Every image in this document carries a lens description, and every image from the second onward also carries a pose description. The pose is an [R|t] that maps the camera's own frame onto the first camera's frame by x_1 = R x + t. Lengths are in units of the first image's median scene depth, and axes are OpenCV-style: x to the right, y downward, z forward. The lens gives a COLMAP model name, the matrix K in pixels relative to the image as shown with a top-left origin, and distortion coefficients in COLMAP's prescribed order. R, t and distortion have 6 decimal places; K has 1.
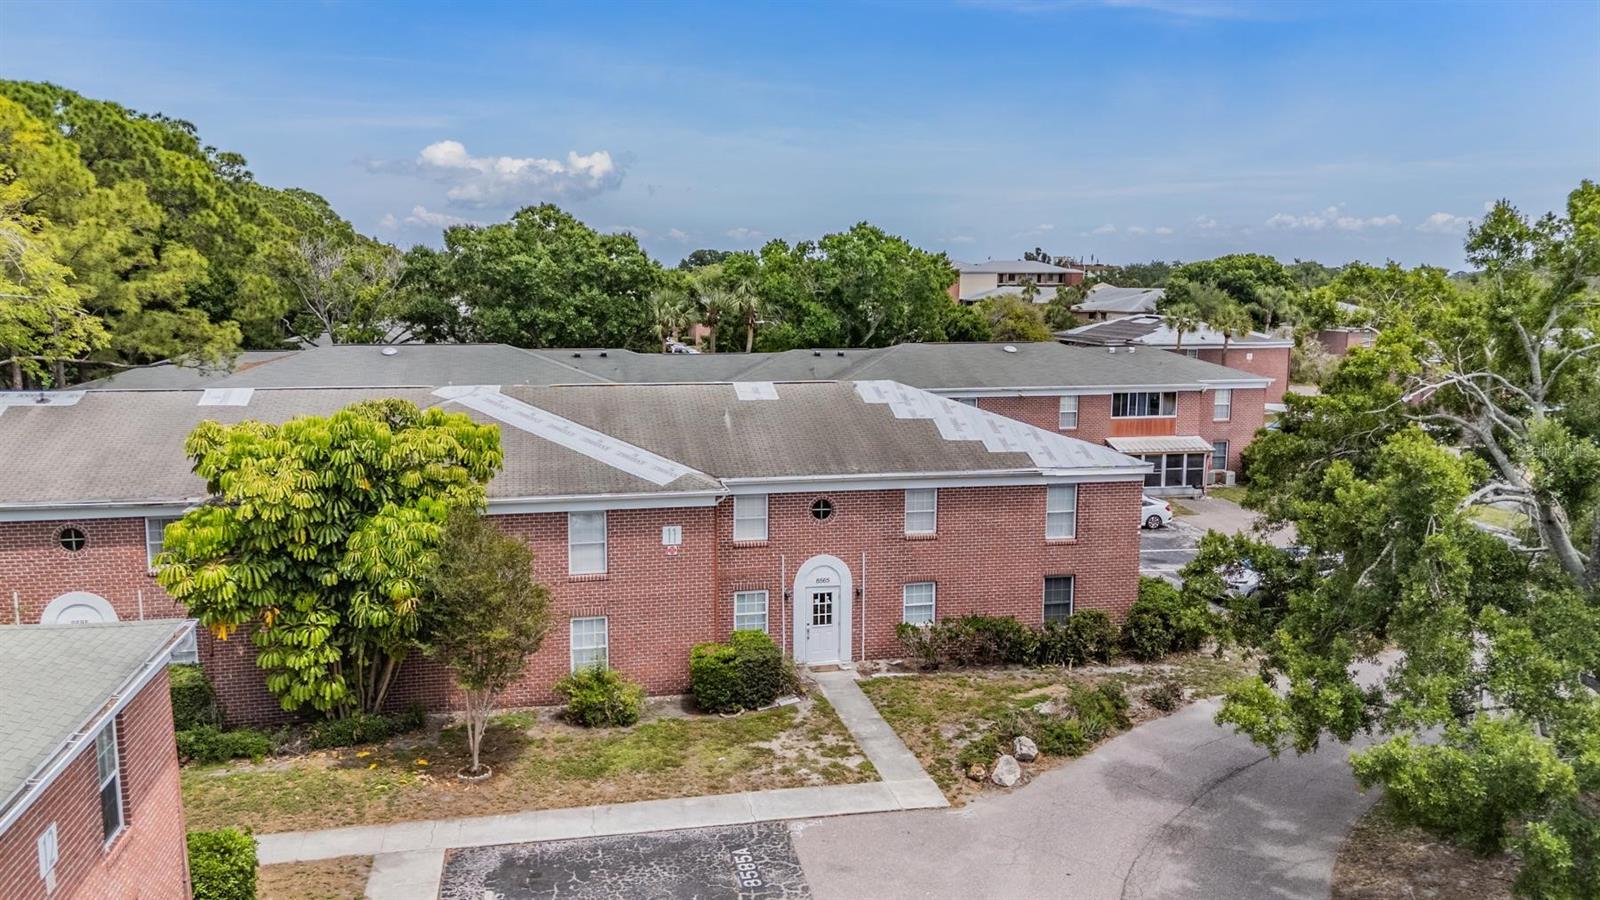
lens RADIAL K [[1206.6, 0, 803.3], [0, 1206.6, 450.2], [0, 0, 1]] dist [0.059159, -0.036886]
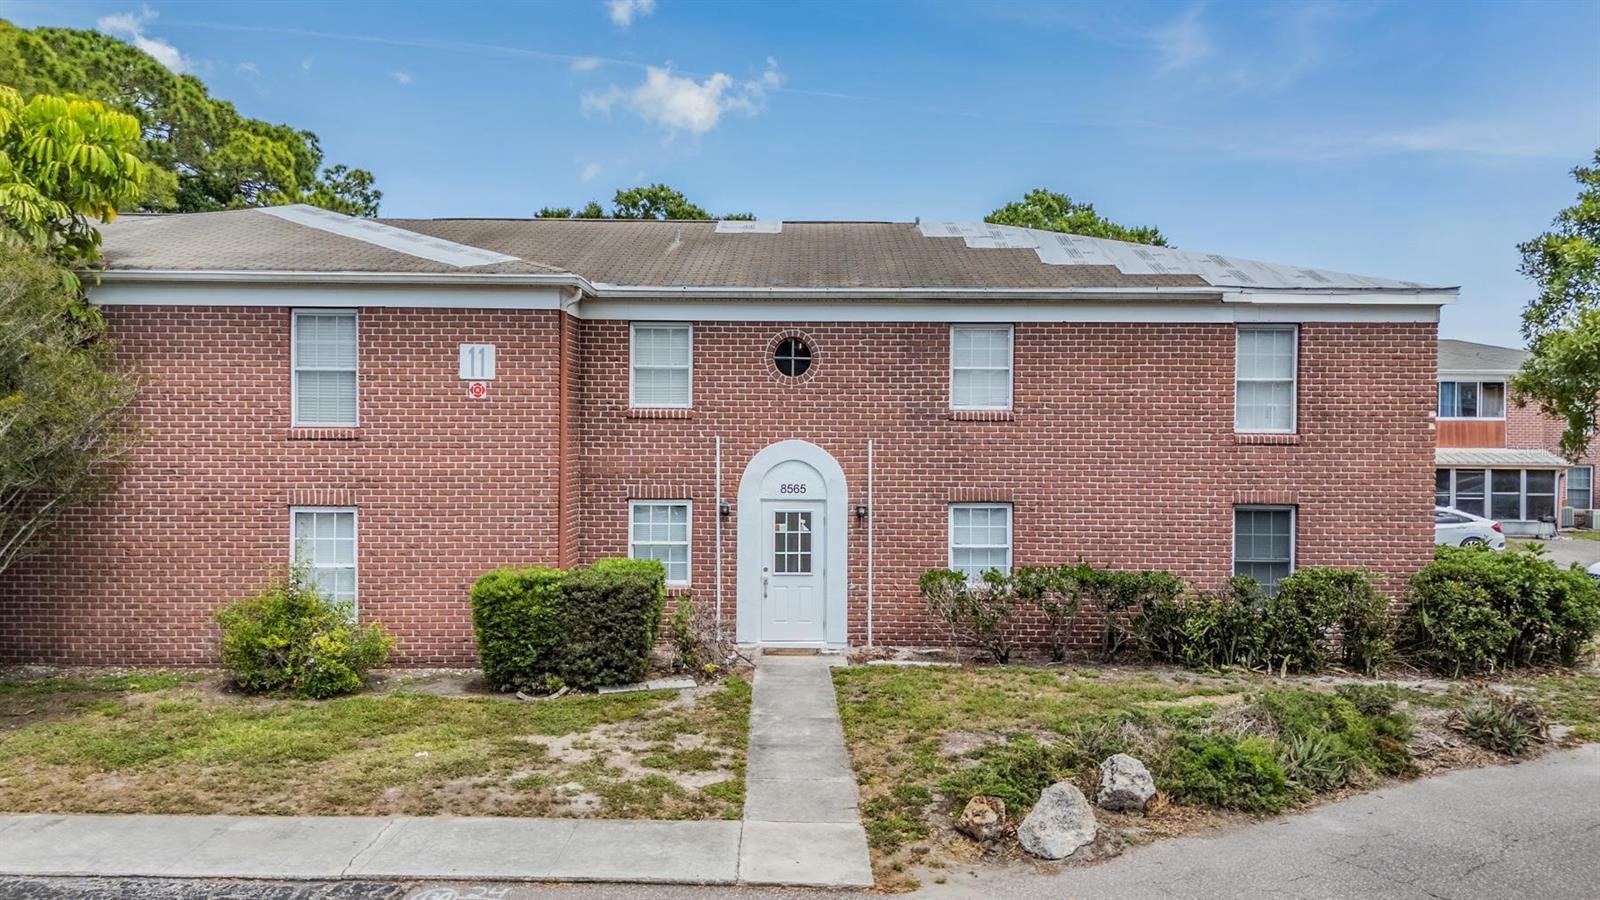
lens RADIAL K [[1206.6, 0, 793.4], [0, 1206.6, 455.6], [0, 0, 1]] dist [0.059159, -0.036886]
pose [[0.974373, 0.005288, -0.224878, 0.143526], [-0.033063, 0.992232, -0.119925, 0.164350], [0.222497, 0.124287, 0.966979, 0.489645]]
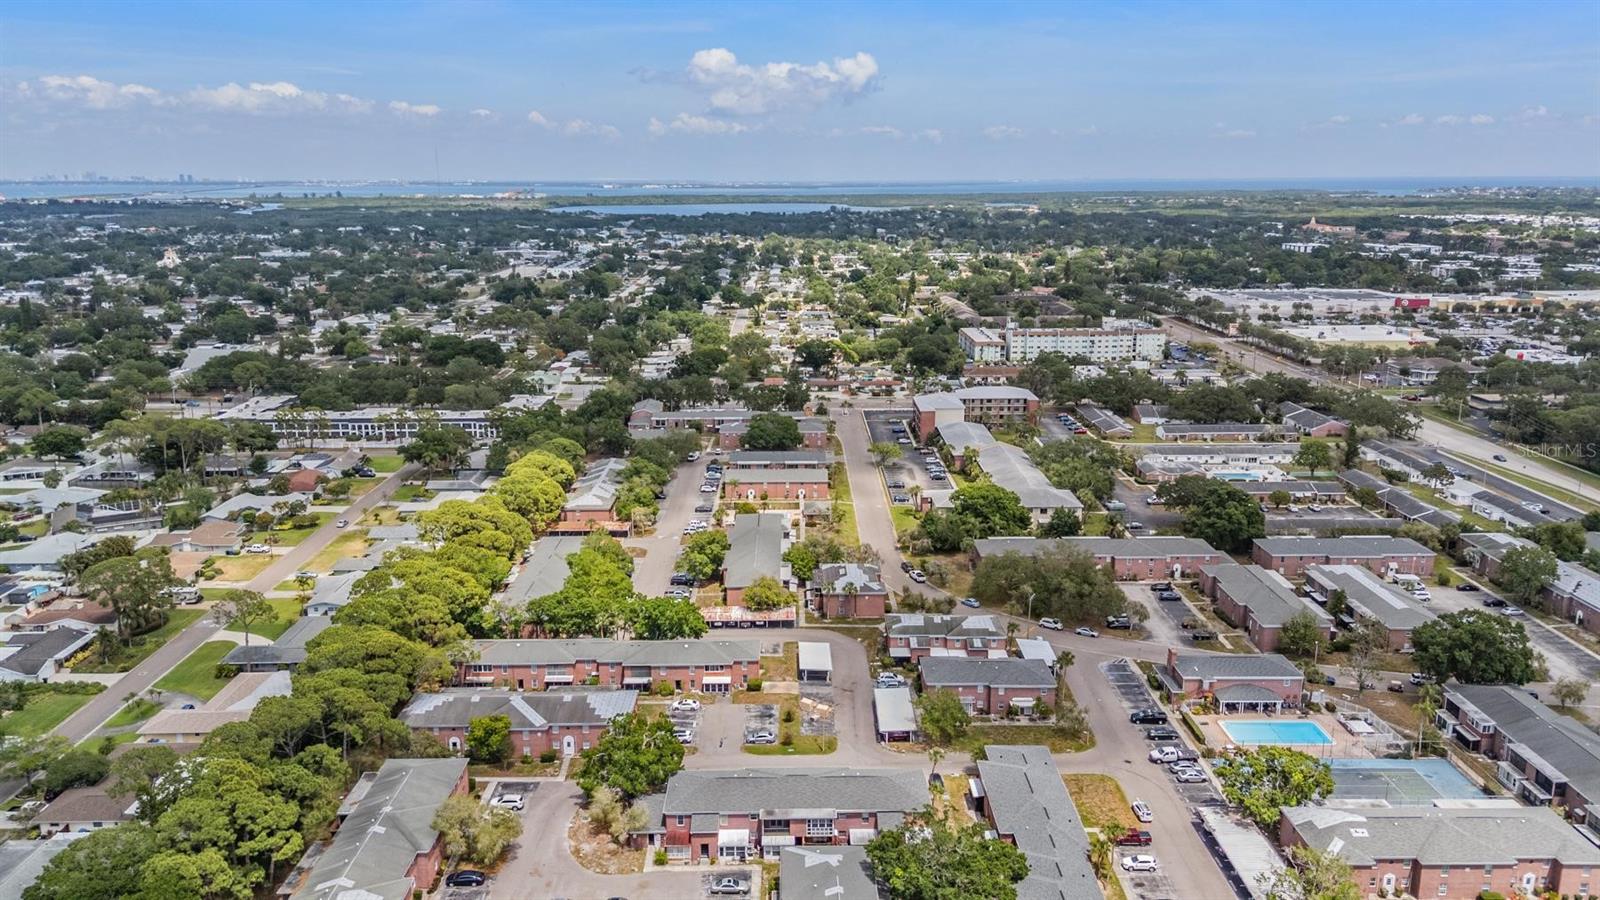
lens RADIAL K [[1206.6, 0, 814.7], [0, 1206.6, 454.8], [0, 0, 1]] dist [0.059159, -0.036886]
pose [[0.979295, 0.033826, -0.199592, 2.412813], [-0.017228, 0.996290, 0.084320, -1.863919], [0.201704, -0.079136, 0.976244, -4.590549]]
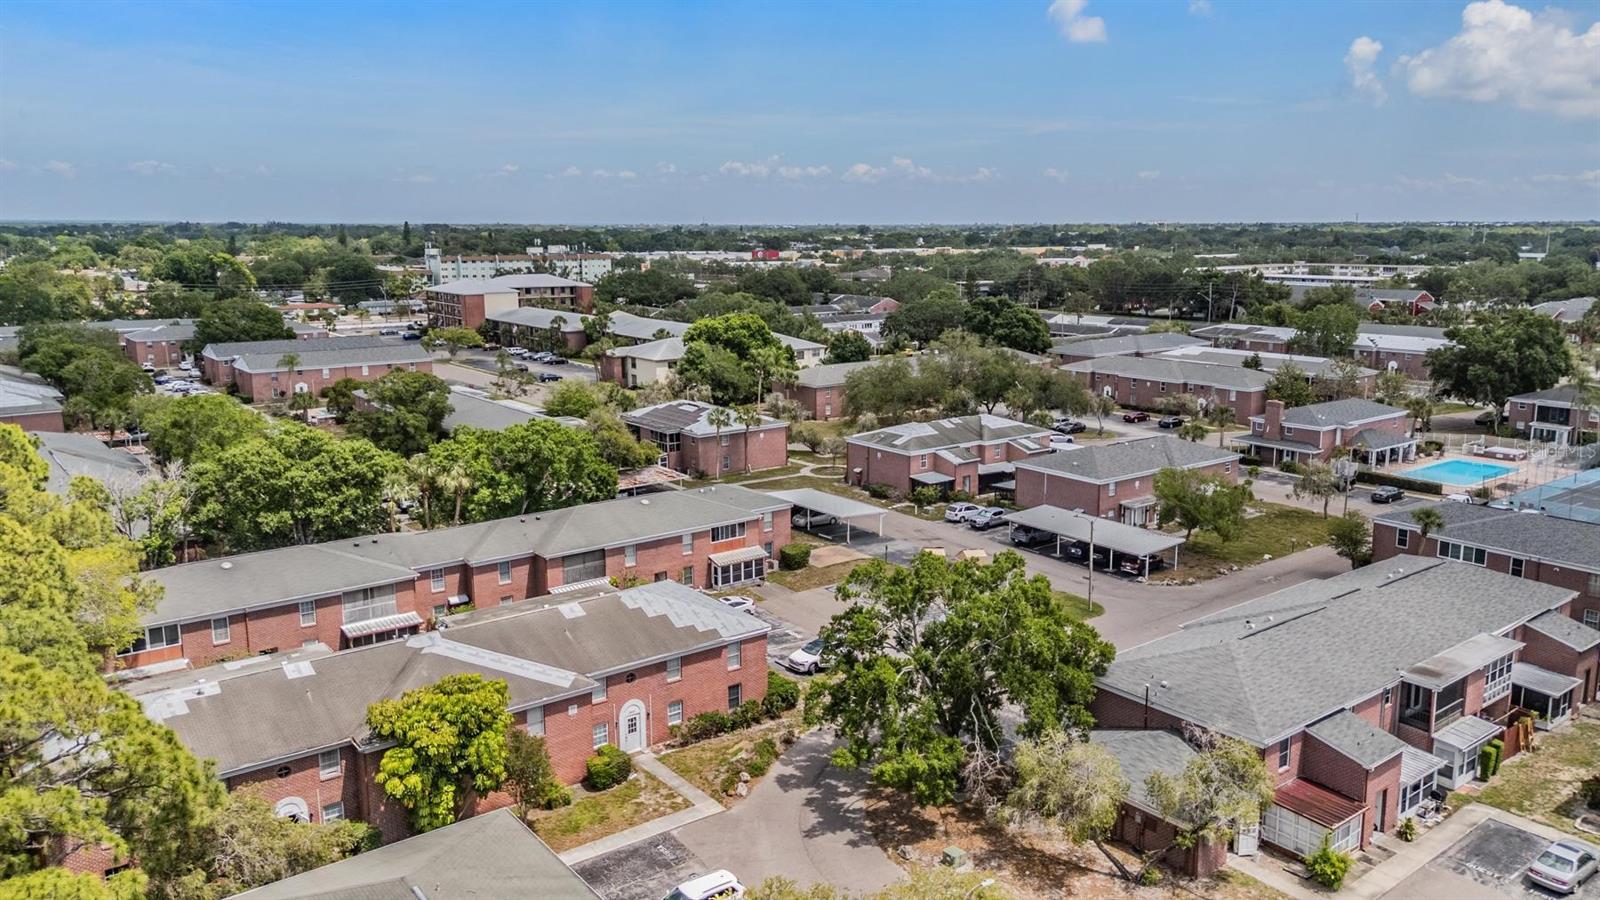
lens RADIAL K [[1206.6, 0, 826.6], [0, 1206.6, 401.0], [0, 0, 1]] dist [0.059159, -0.036886]
pose [[0.902693, -0.075749, 0.423565, -0.545446], [0.072827, 0.997077, 0.023105, -0.466771], [-0.424077, 0.009990, 0.905571, -1.078567]]
